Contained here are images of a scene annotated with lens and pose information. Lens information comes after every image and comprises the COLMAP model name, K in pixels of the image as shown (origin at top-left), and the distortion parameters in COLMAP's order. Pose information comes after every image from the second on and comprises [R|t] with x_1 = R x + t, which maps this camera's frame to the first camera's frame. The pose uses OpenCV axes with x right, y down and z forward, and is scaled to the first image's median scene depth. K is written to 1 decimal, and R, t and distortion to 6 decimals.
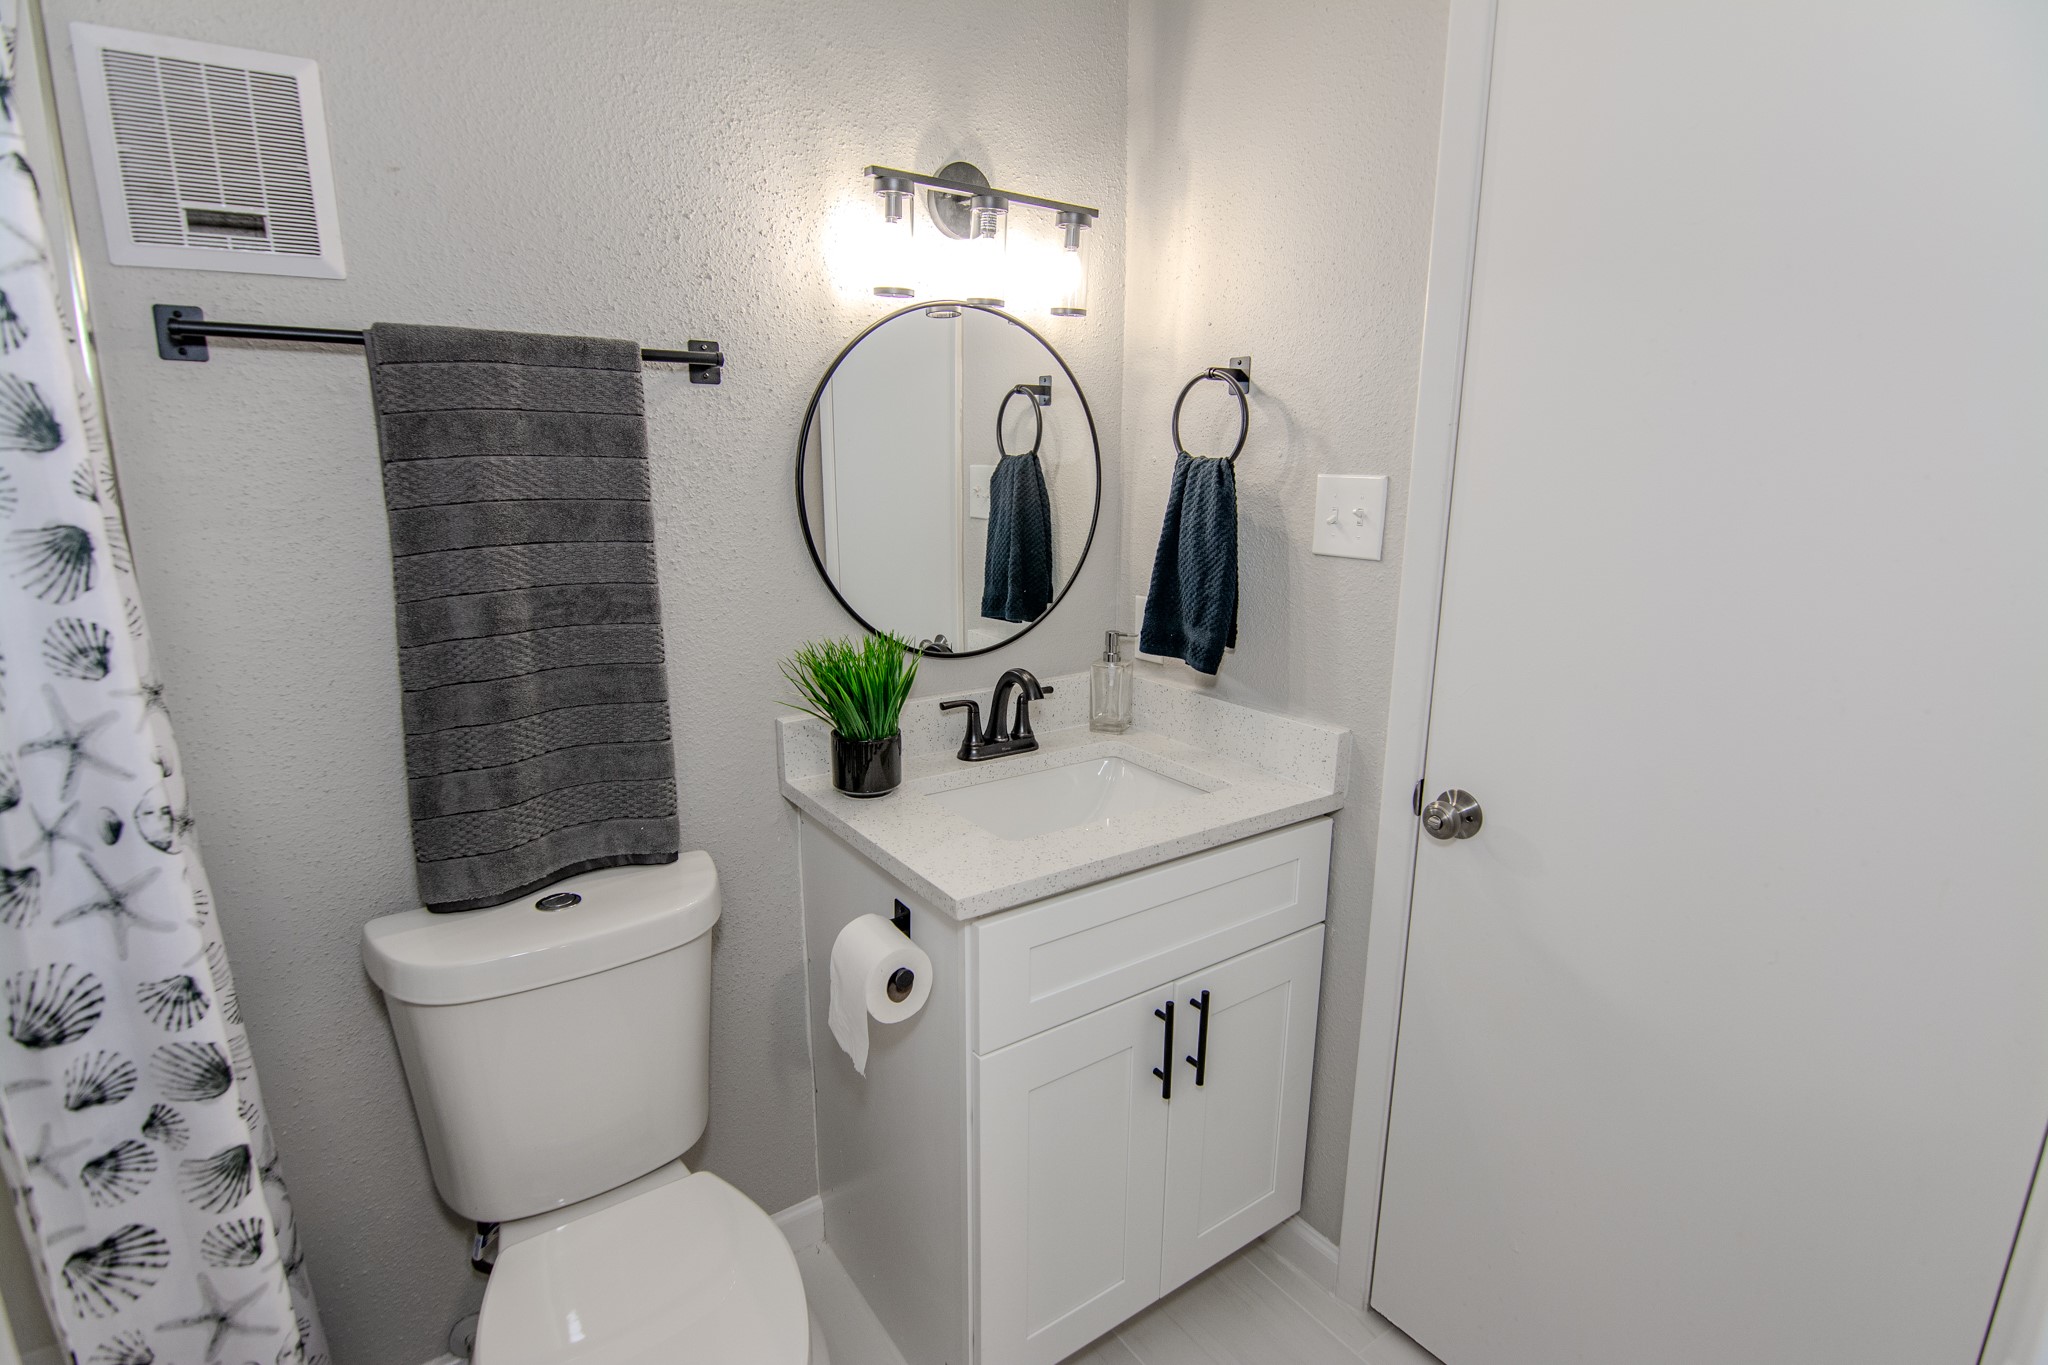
lens RADIAL K [[998.0, 0, 1020.6], [0, 998.0, 691.2], [0, 0, 1]] dist [-0.009417, -0.004647]
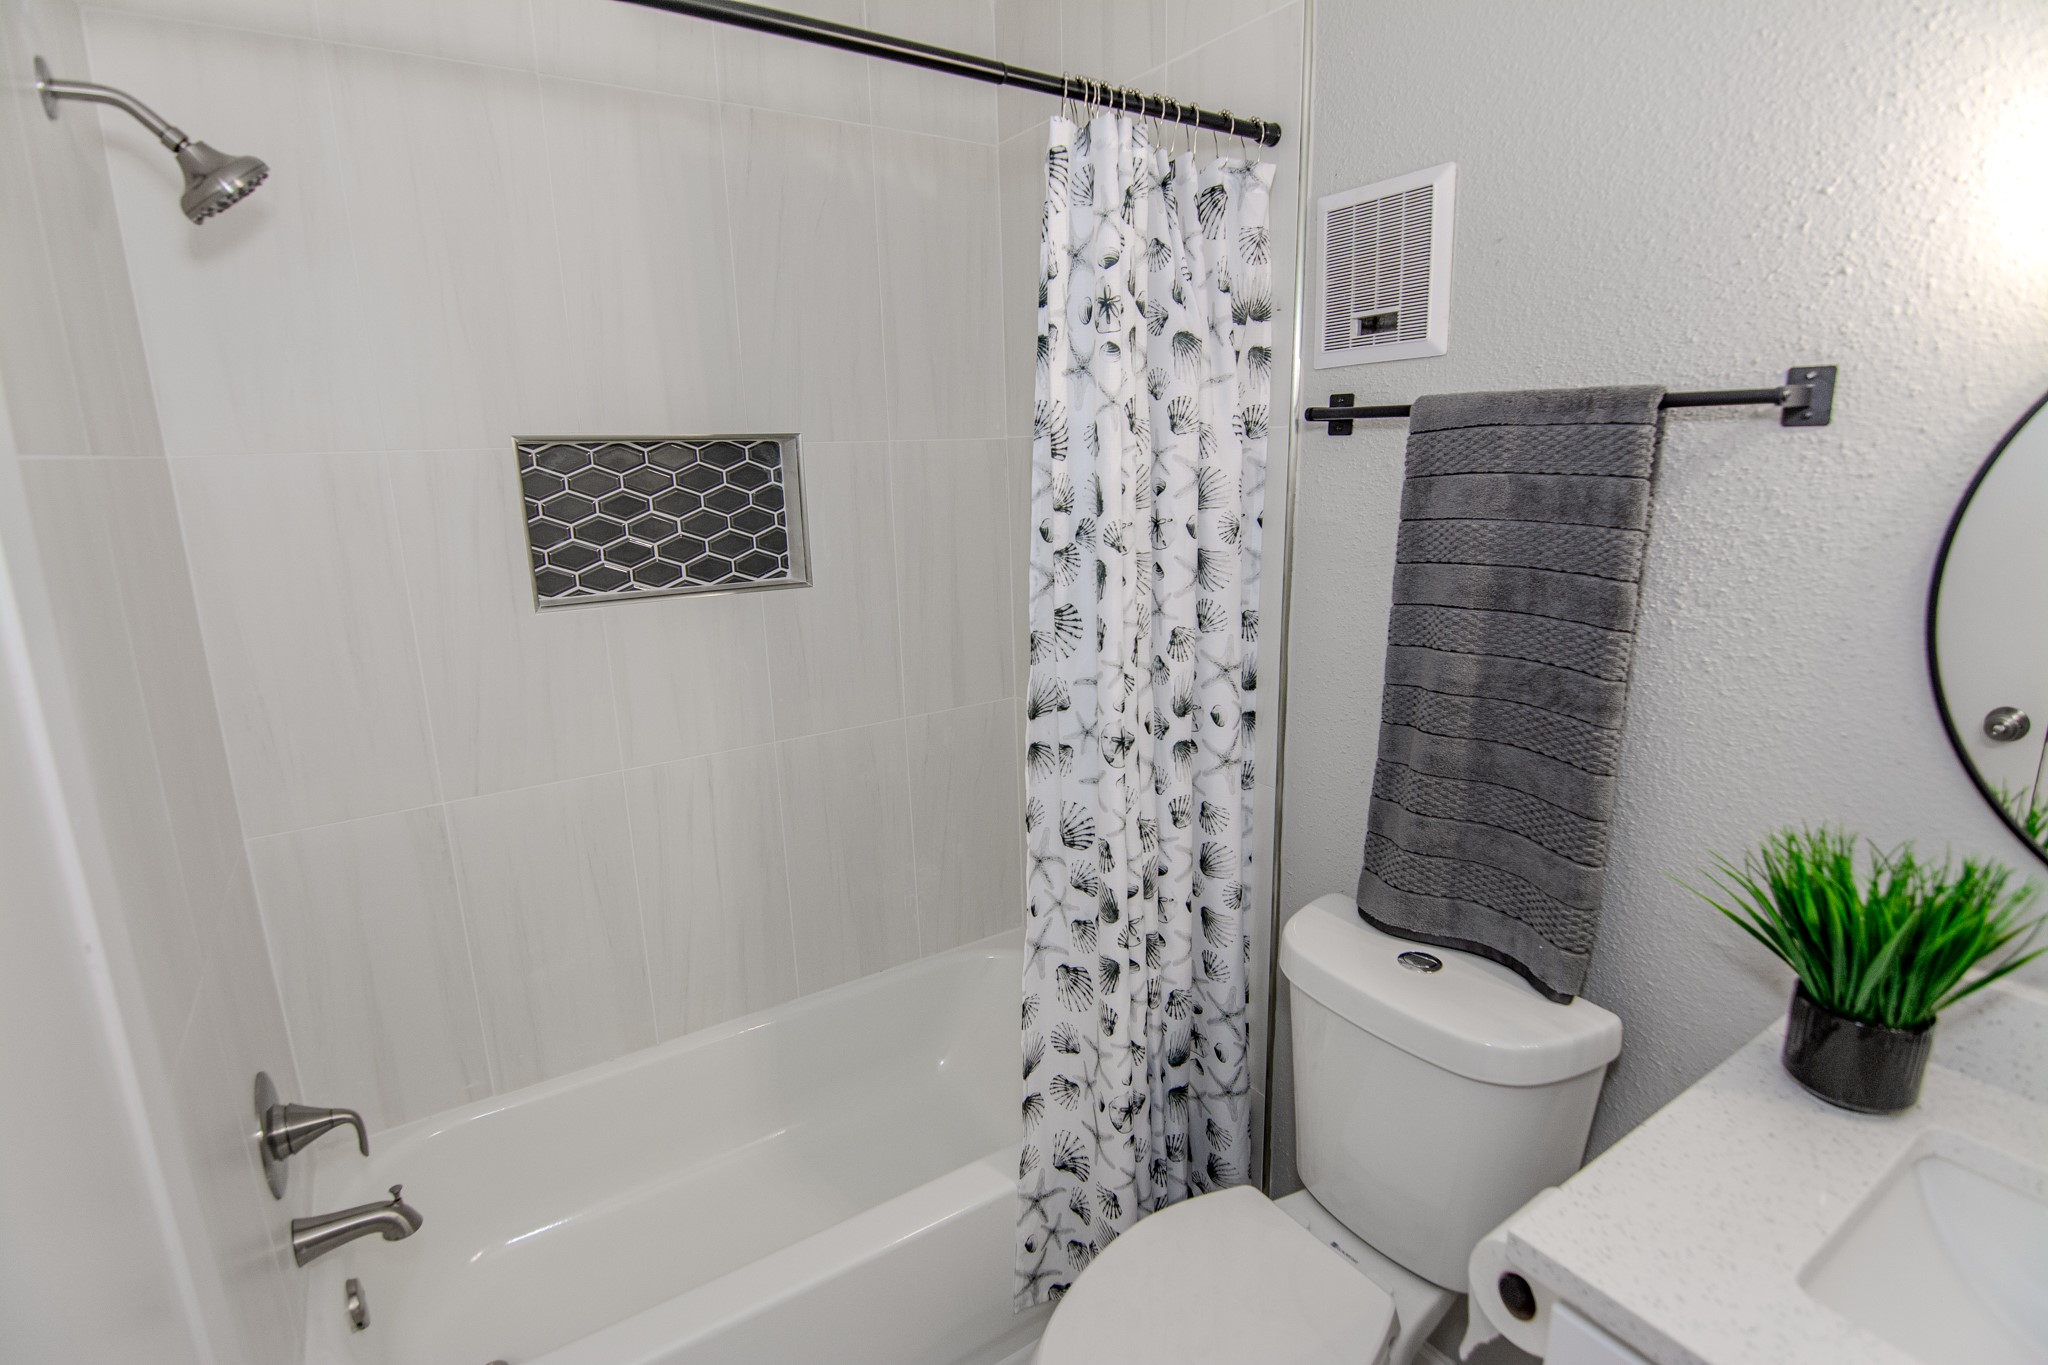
lens RADIAL K [[998.0, 0, 1017.5], [0, 998.0, 719.5], [0, 0, 1]] dist [-0.009417, -0.004647]
pose [[-0.009040, 0.248183, -0.968671, 0.517591], [-0.216540, 0.945239, 0.244201, -0.201958], [0.976232, 0.211964, 0.045196, 0.579280]]
